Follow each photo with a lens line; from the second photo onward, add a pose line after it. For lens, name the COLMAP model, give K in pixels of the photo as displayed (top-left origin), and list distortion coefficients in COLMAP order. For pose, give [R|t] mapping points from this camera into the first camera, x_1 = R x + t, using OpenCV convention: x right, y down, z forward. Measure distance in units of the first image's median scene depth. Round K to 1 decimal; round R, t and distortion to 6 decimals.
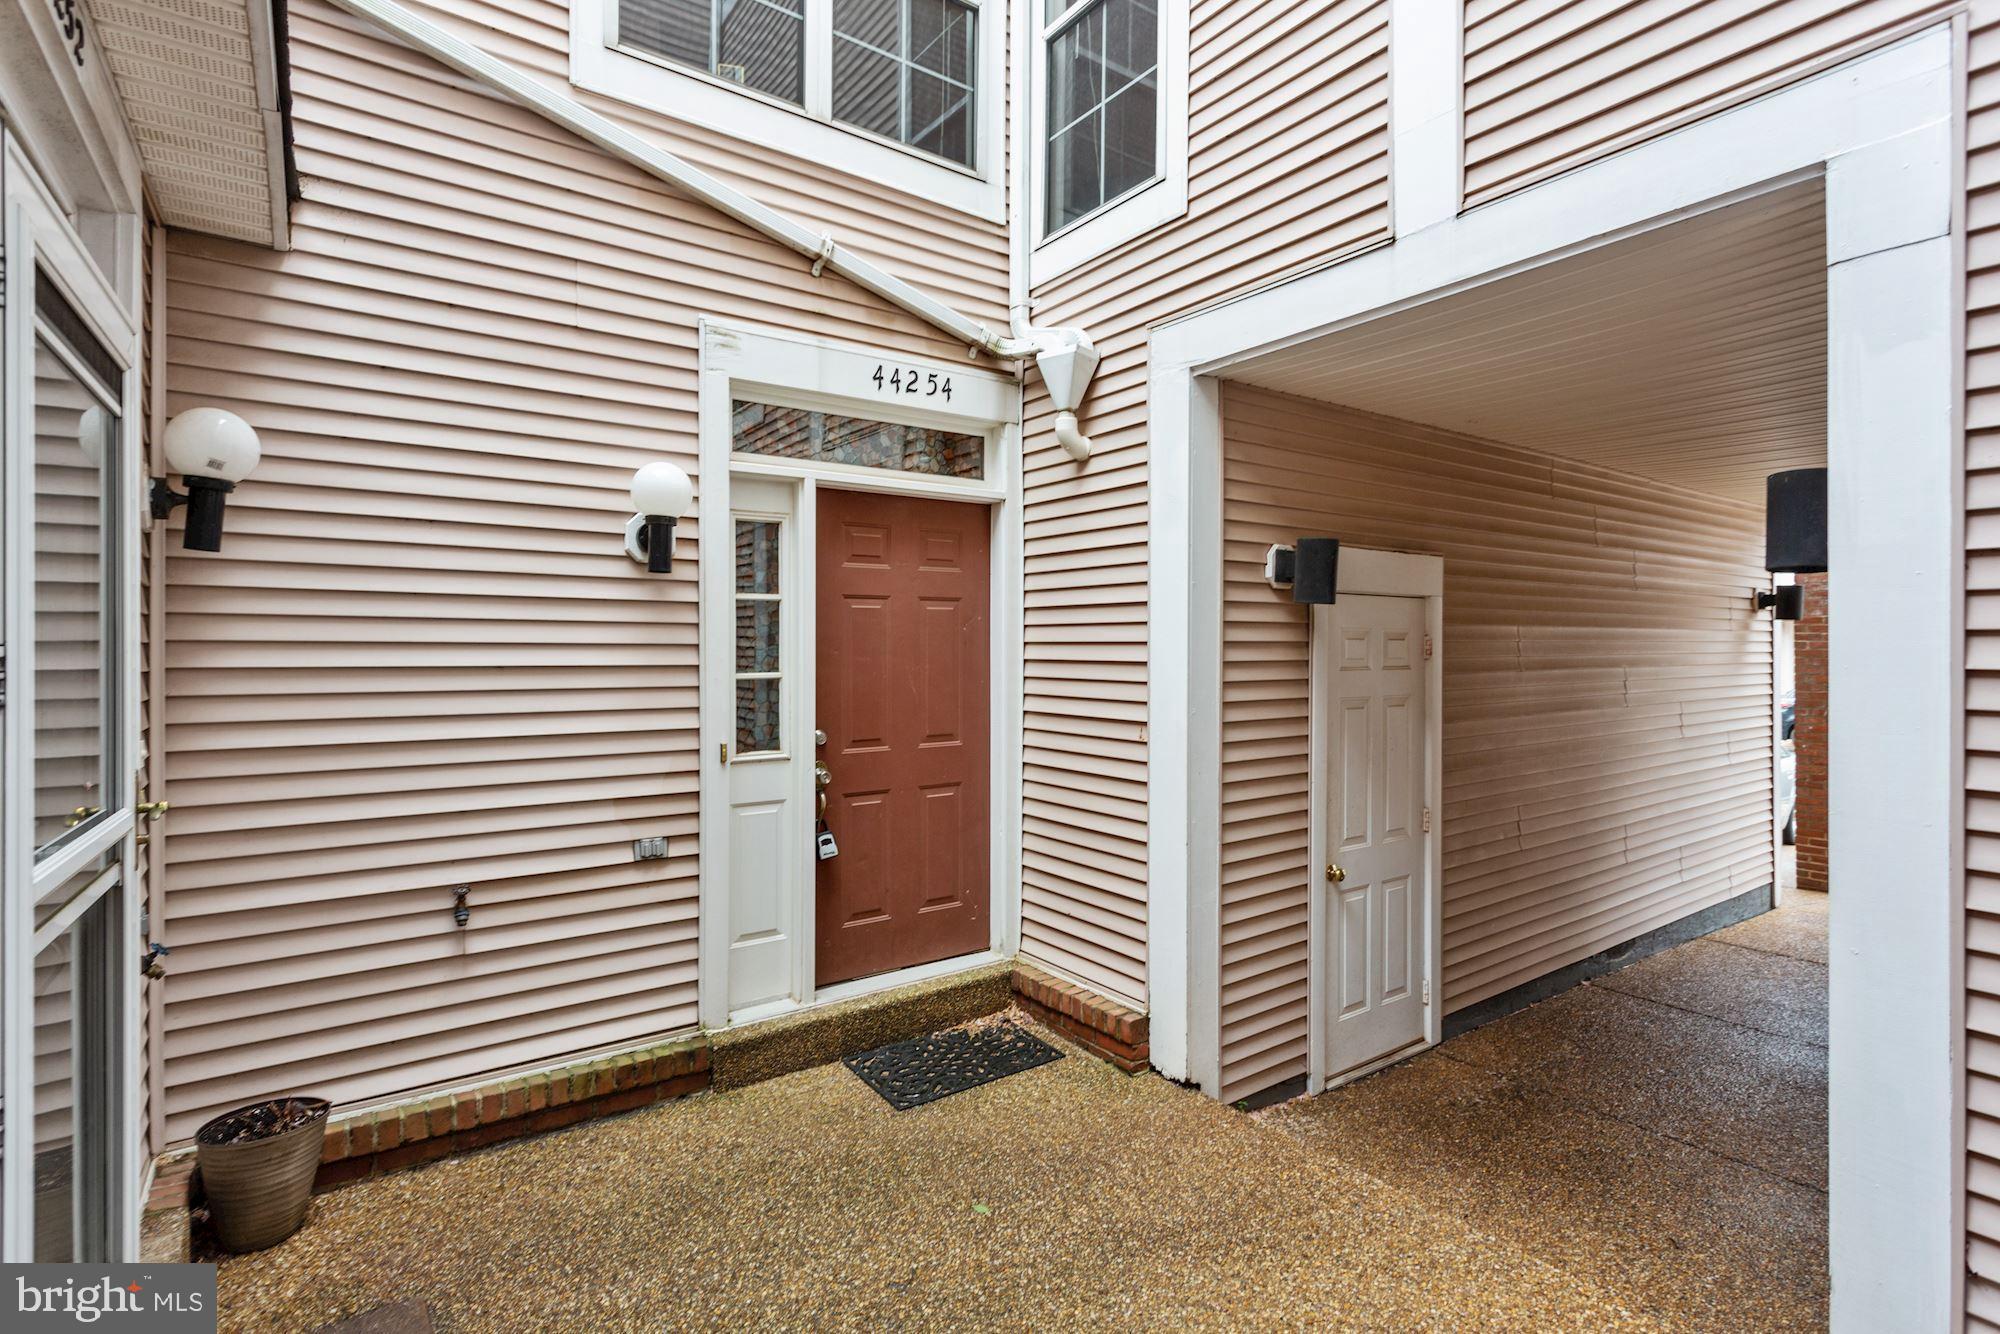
lens RADIAL K [[943.7, 0, 993.1], [0, 943.7, 657.3], [0, 0, 1]] dist [0.007789, 0.001127]
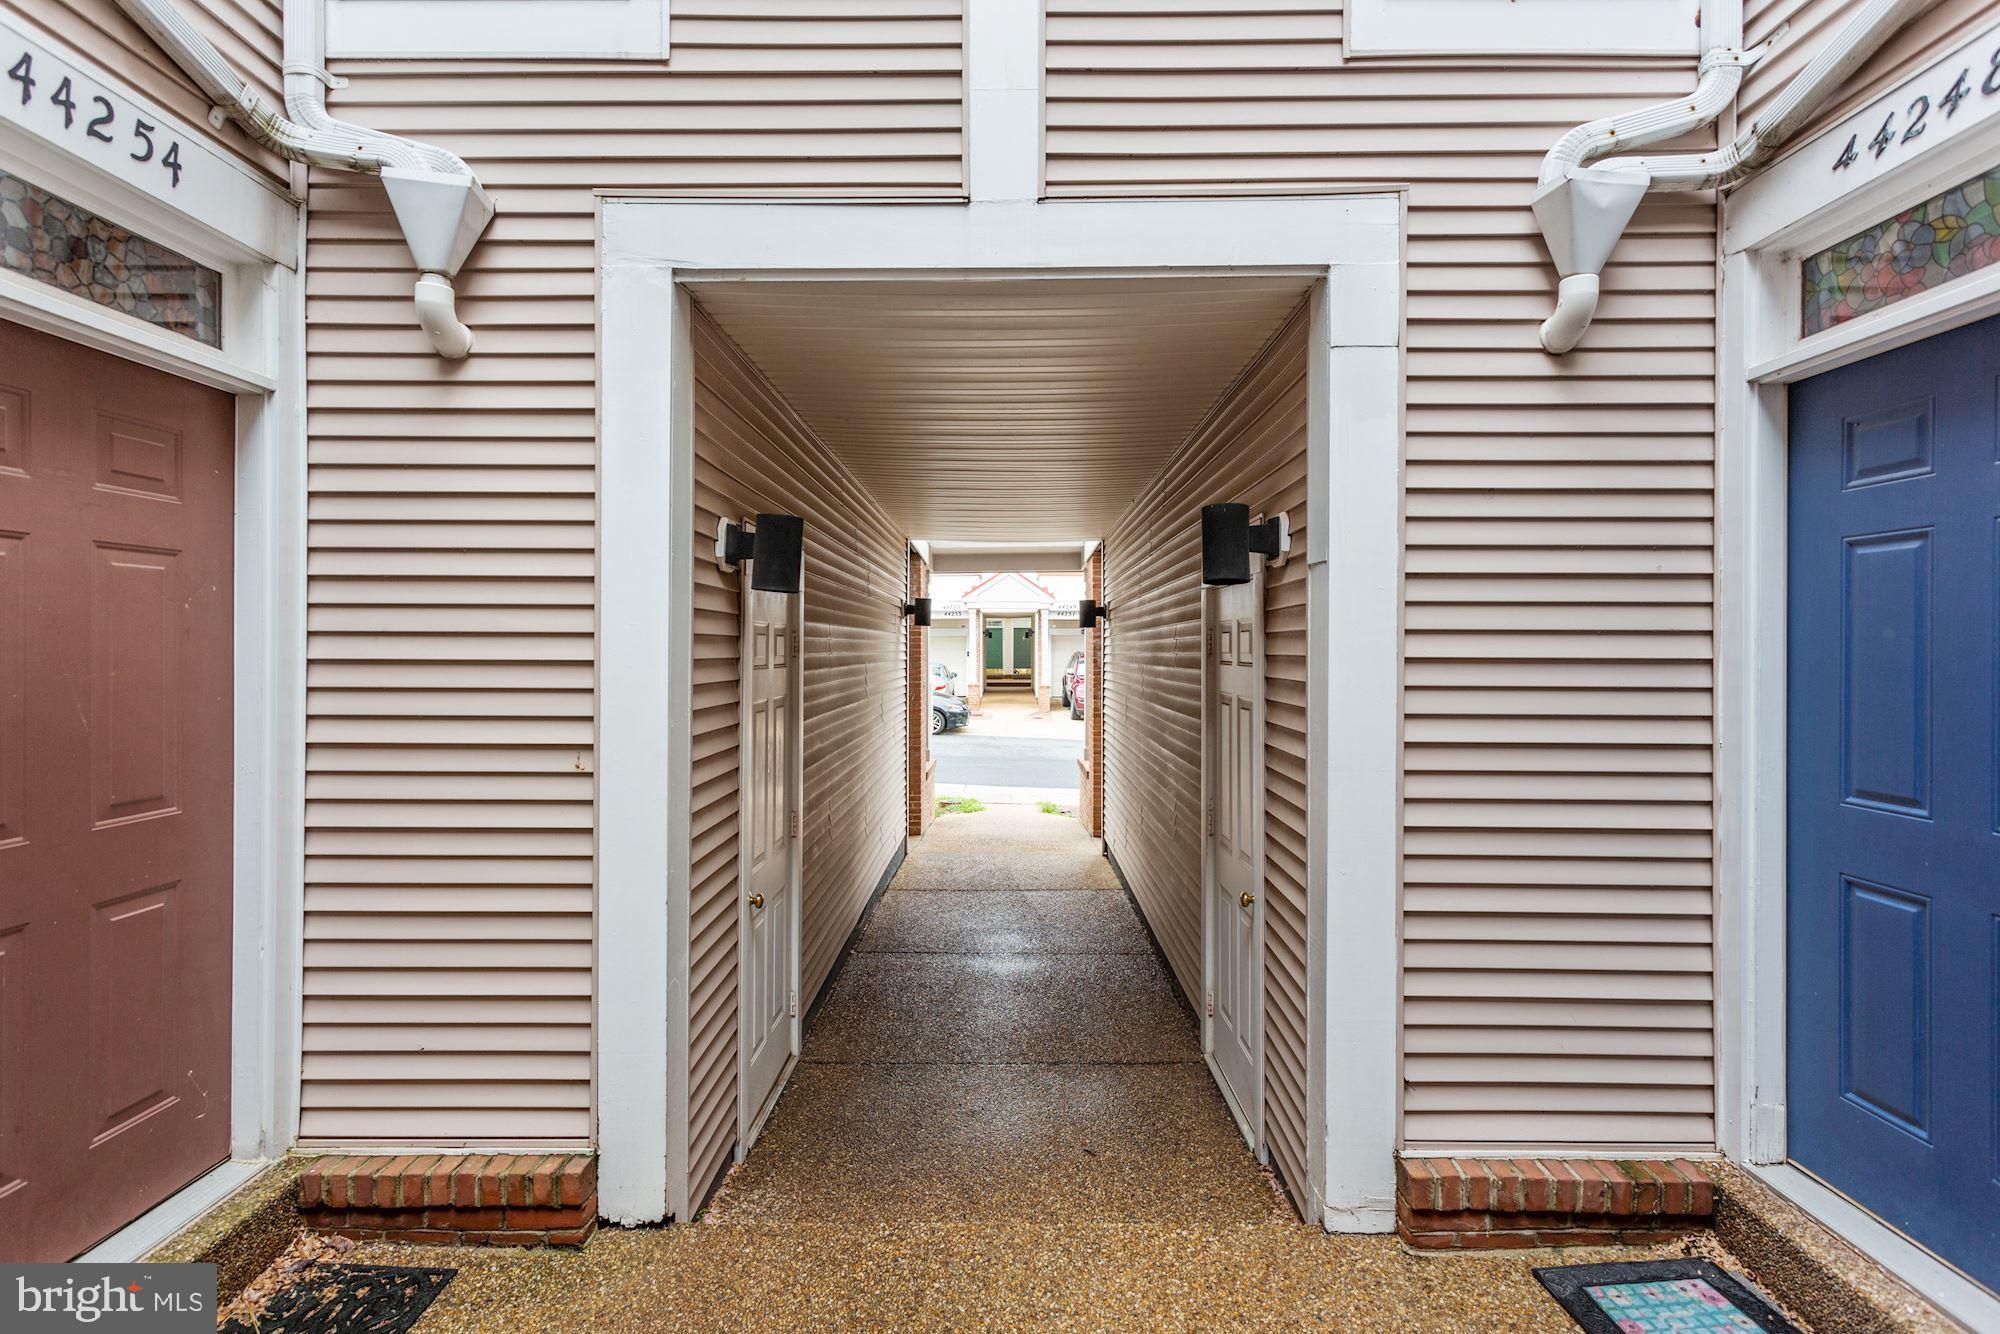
lens RADIAL K [[943.7, 0, 994.9], [0, 943.7, 658.1], [0, 0, 1]] dist [0.007789, 0.001127]
pose [[0.594418, -0.006401, 0.804131, -0.213605], [0.006415, 0.999974, 0.003218, 0.002243], [-0.804130, 0.003246, 0.594444, 0.300285]]
